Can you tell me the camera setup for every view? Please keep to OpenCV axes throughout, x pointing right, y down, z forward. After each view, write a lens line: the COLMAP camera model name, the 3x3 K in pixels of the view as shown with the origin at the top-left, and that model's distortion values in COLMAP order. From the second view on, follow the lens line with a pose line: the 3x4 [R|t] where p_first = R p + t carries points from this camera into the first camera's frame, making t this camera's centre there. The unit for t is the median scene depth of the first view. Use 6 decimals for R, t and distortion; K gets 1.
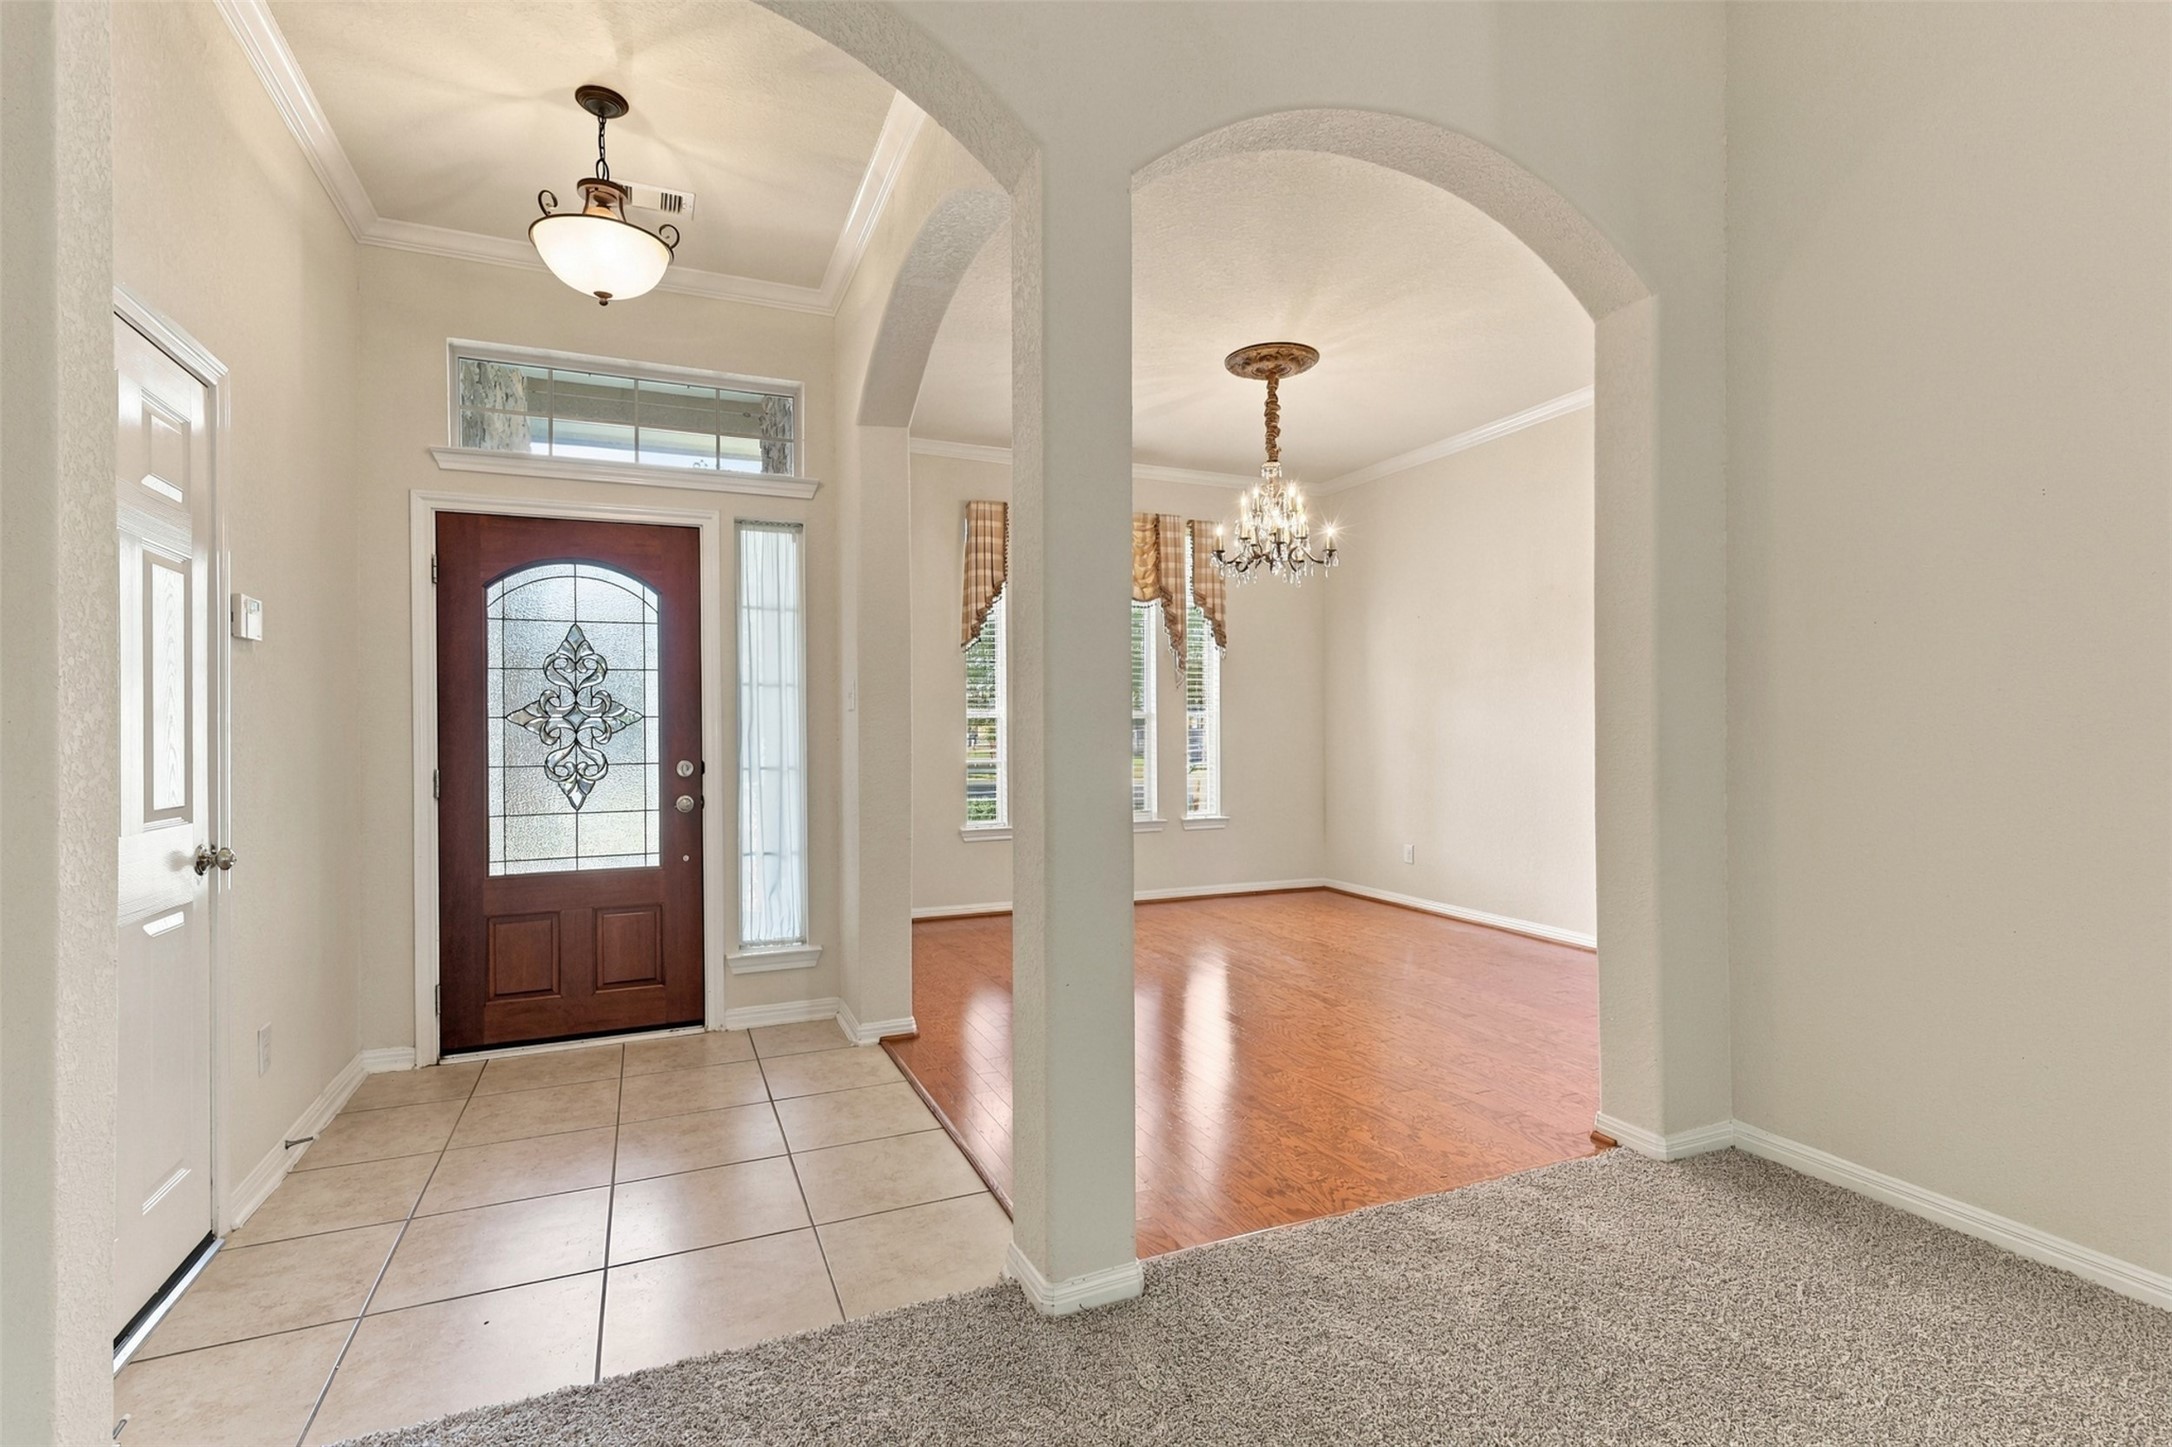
lens RADIAL K [[1005.2, 0, 1075.9], [0, 1005.2, 723.6], [0, 0, 1]] dist [0.000935, 0.000627]
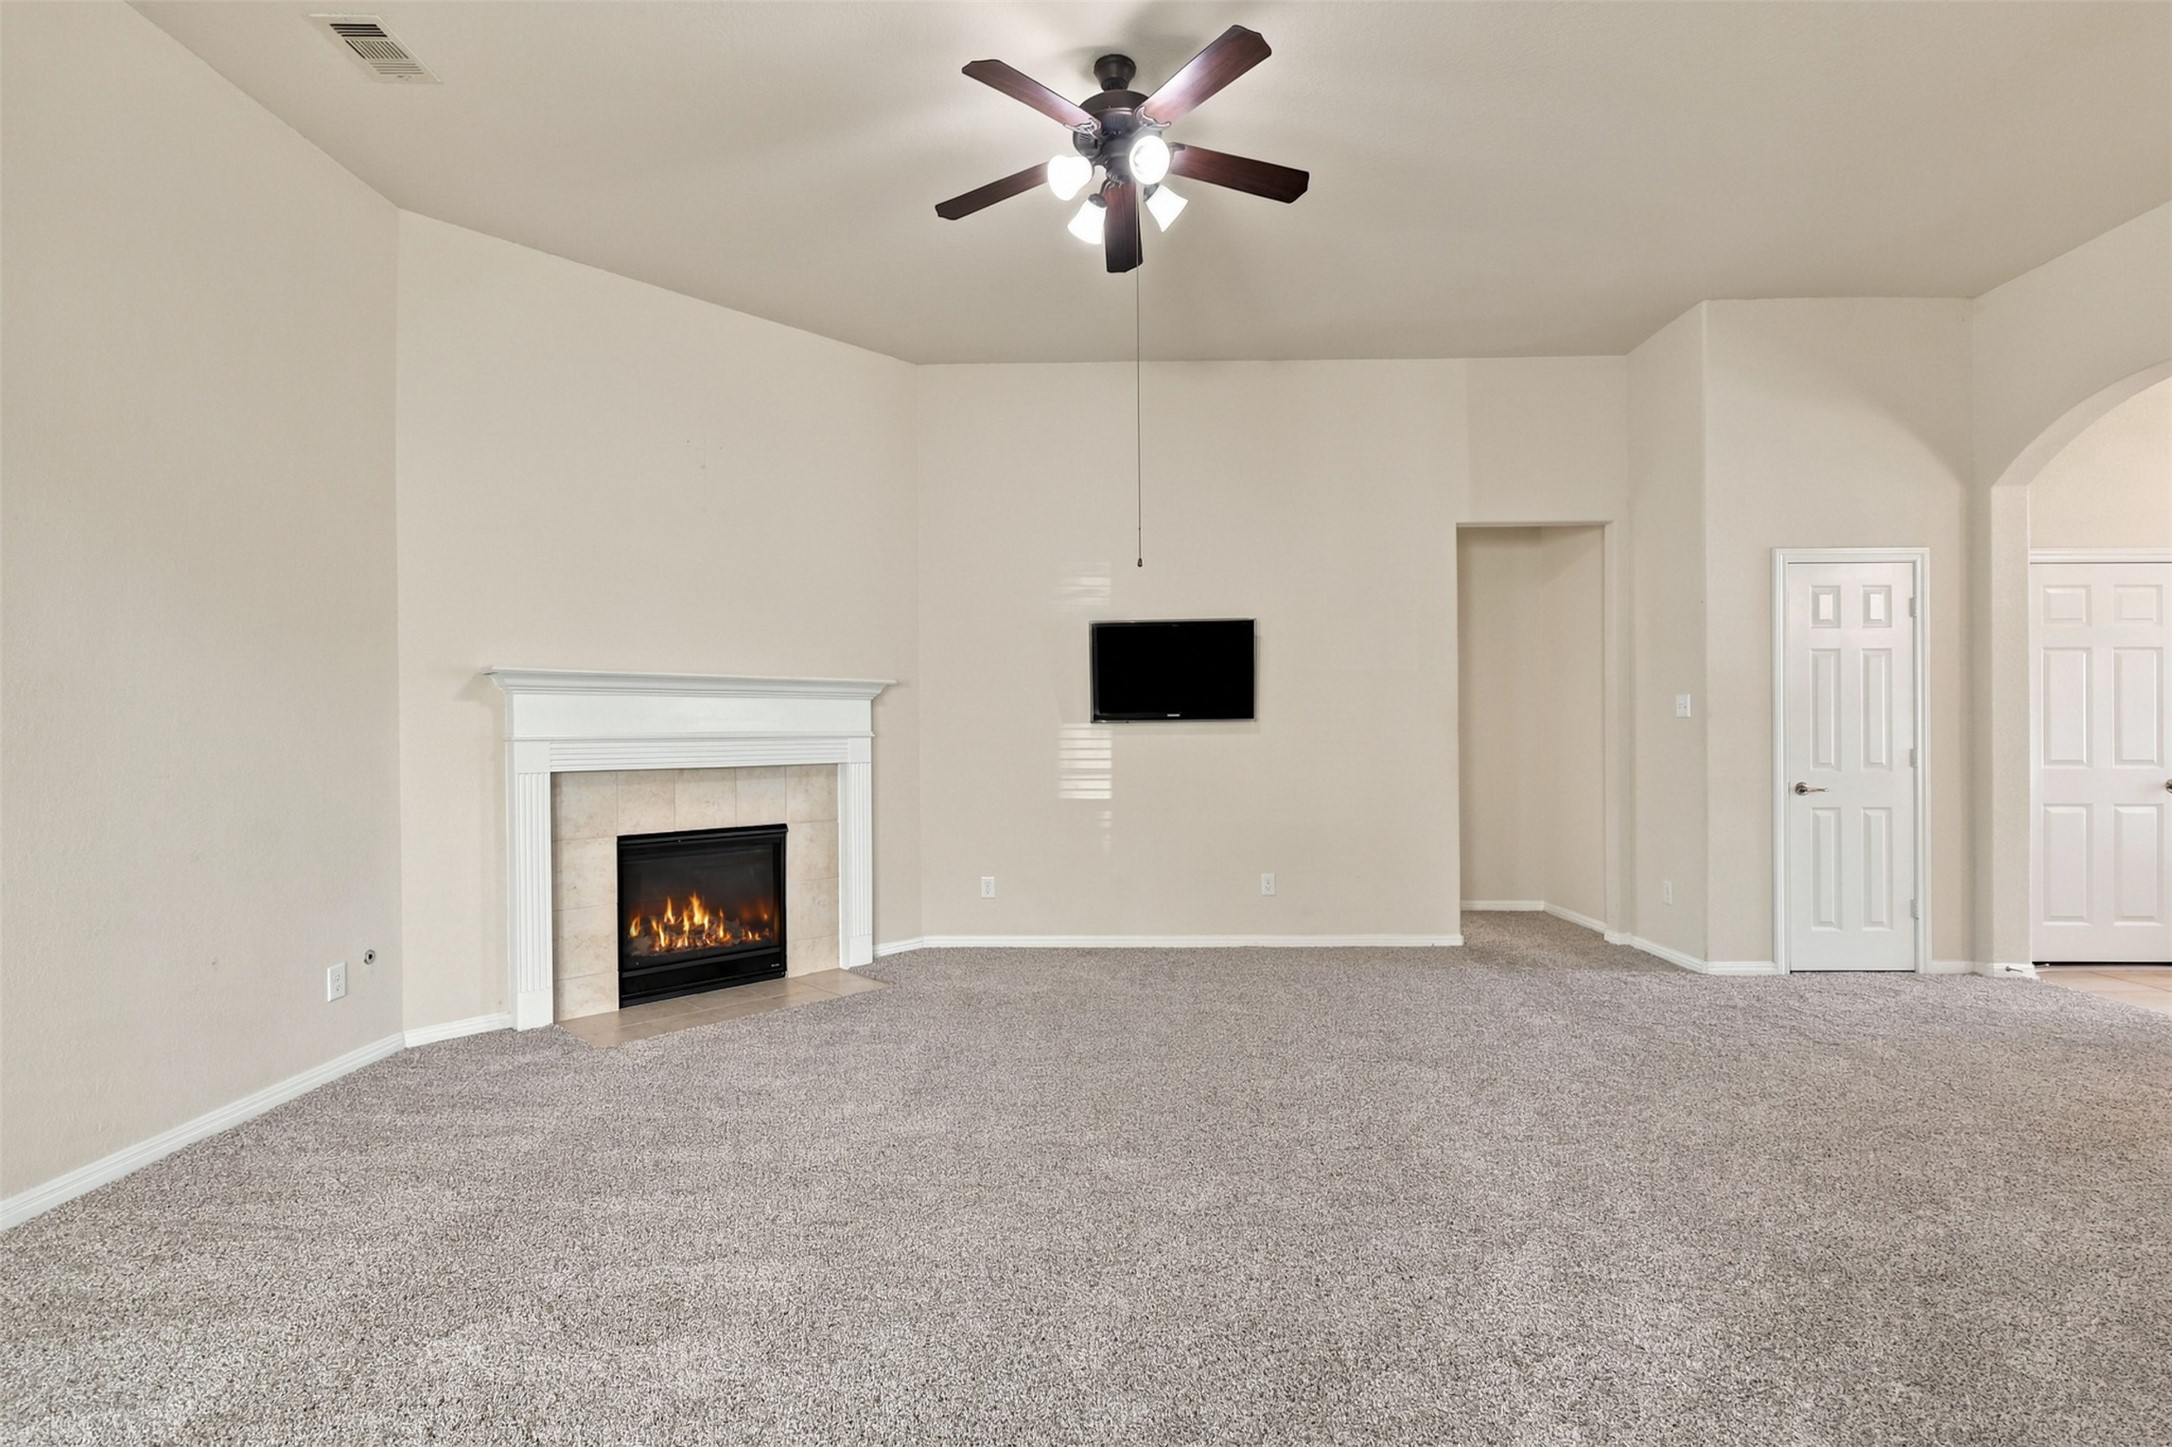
lens RADIAL K [[1005.2, 0, 1094.3], [0, 1005.2, 732.2], [0, 0, 1]] dist [0.000935, 0.000627]
pose [[-0.398474, 0.007720, -0.917147, 0.727794], [0.014454, 0.999893, 0.002137, -0.005114], [0.917066, -0.012405, -0.398543, -0.090490]]
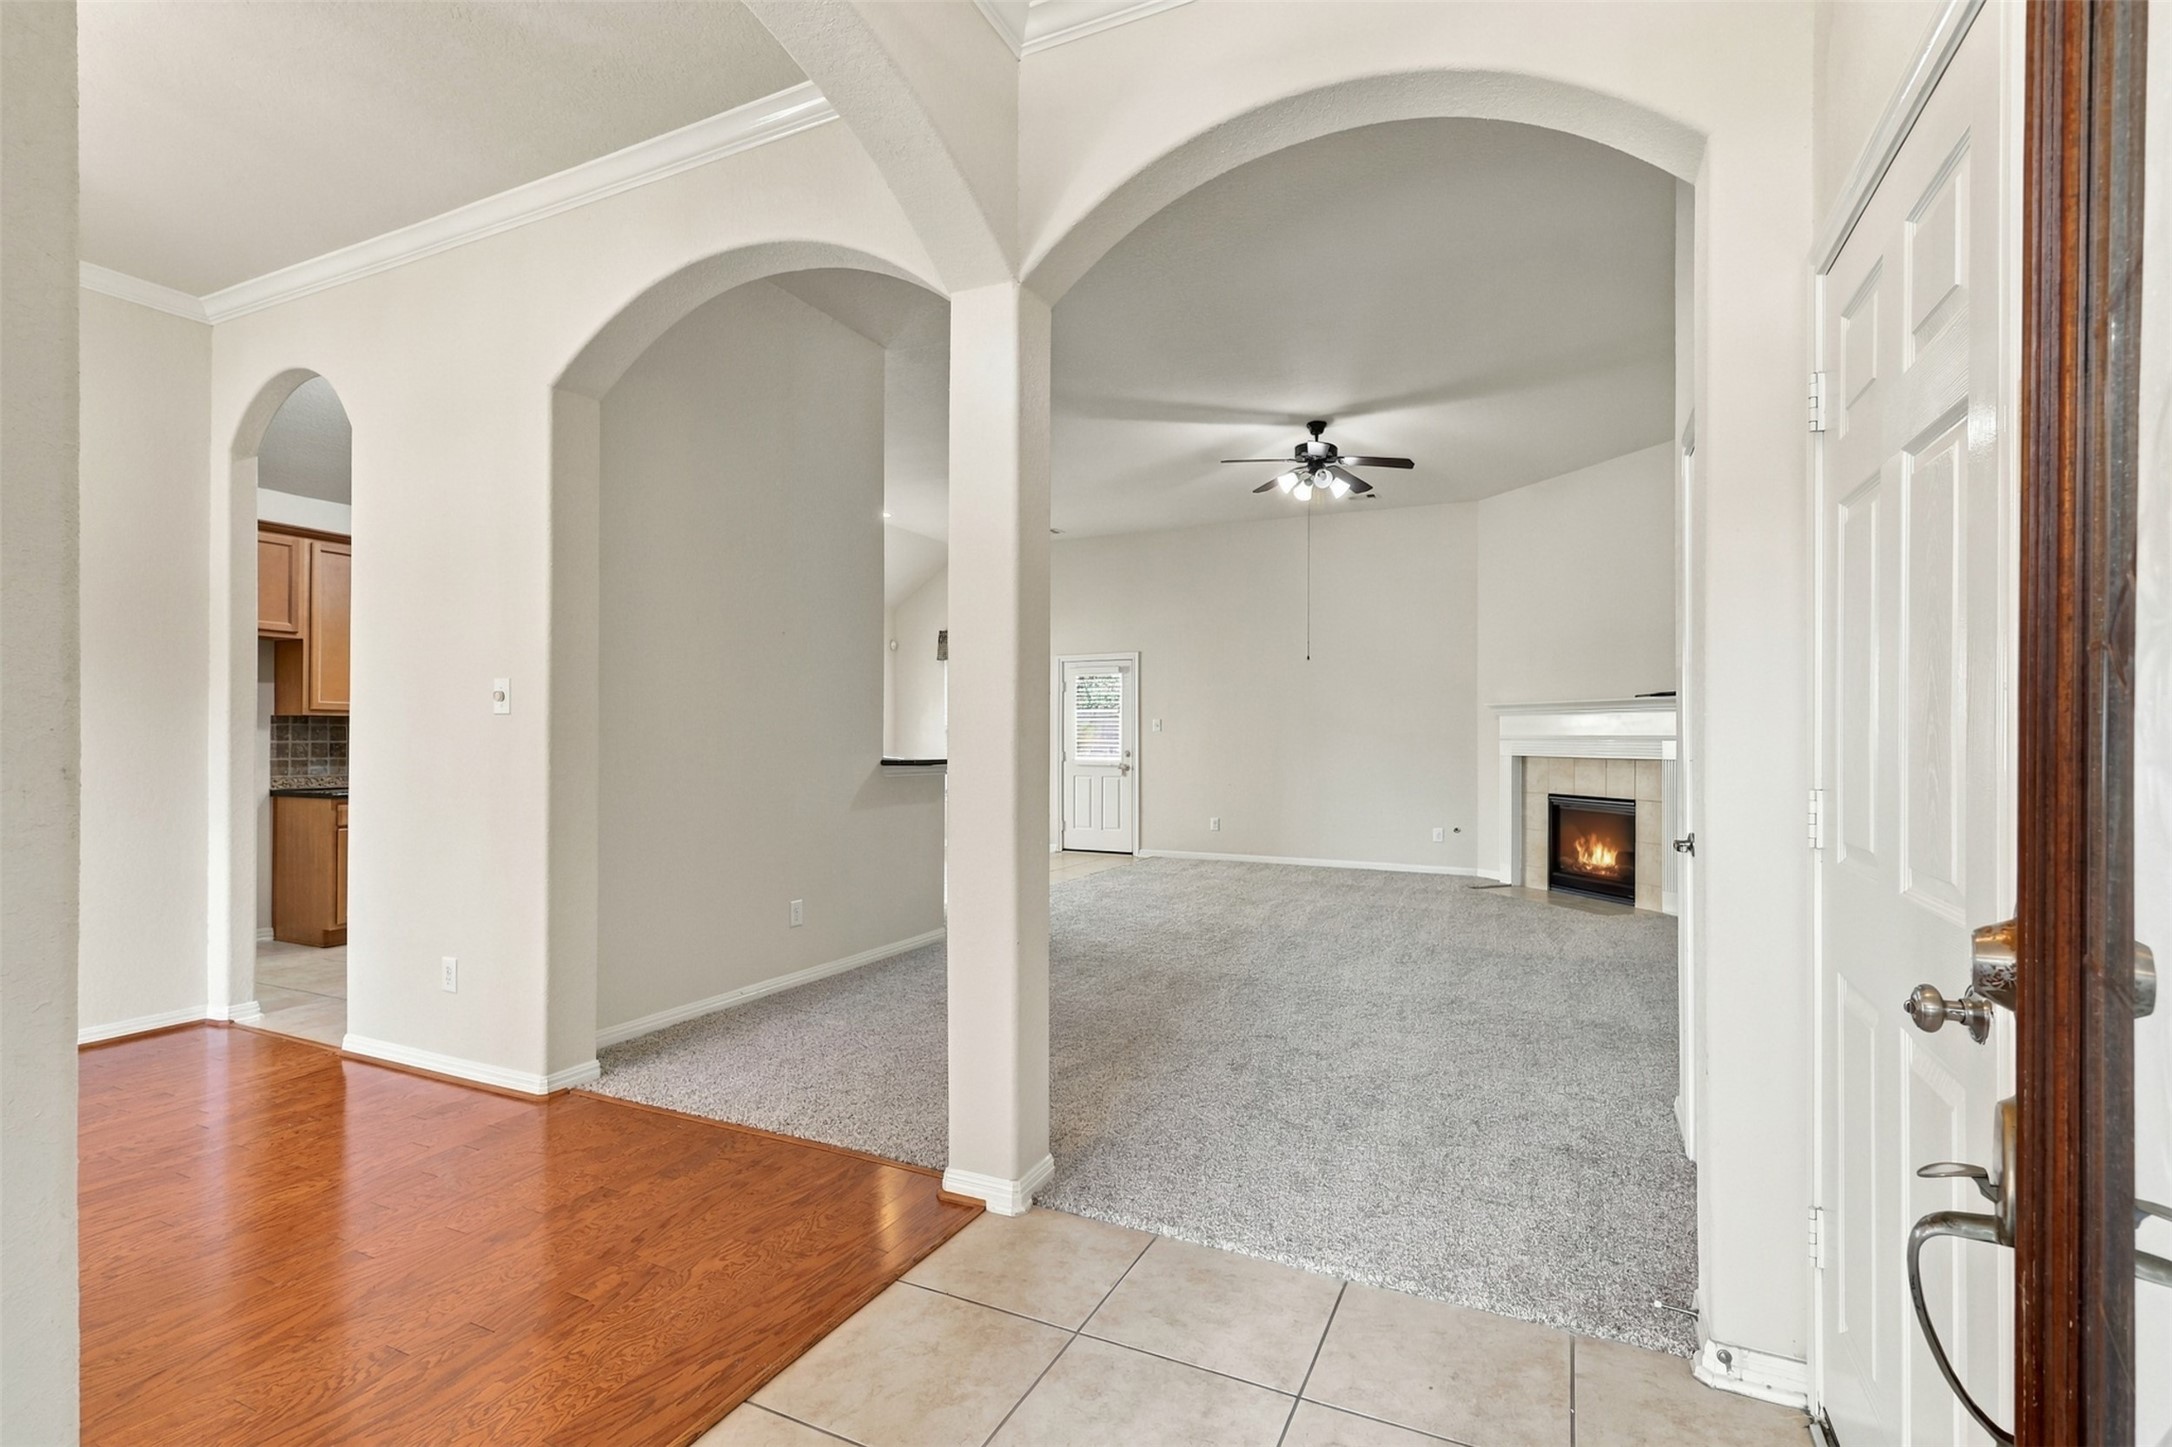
lens RADIAL K [[1005.2, 0, 1090.4], [0, 1005.2, 732.9], [0, 0, 1]] dist [0.000935, 0.000627]
pose [[-0.664694, 0.006077, 0.747091, -0.338129], [-0.001855, 0.999950, -0.009784, 0.001686], [-0.747114, -0.007889, -0.664650, 0.586554]]
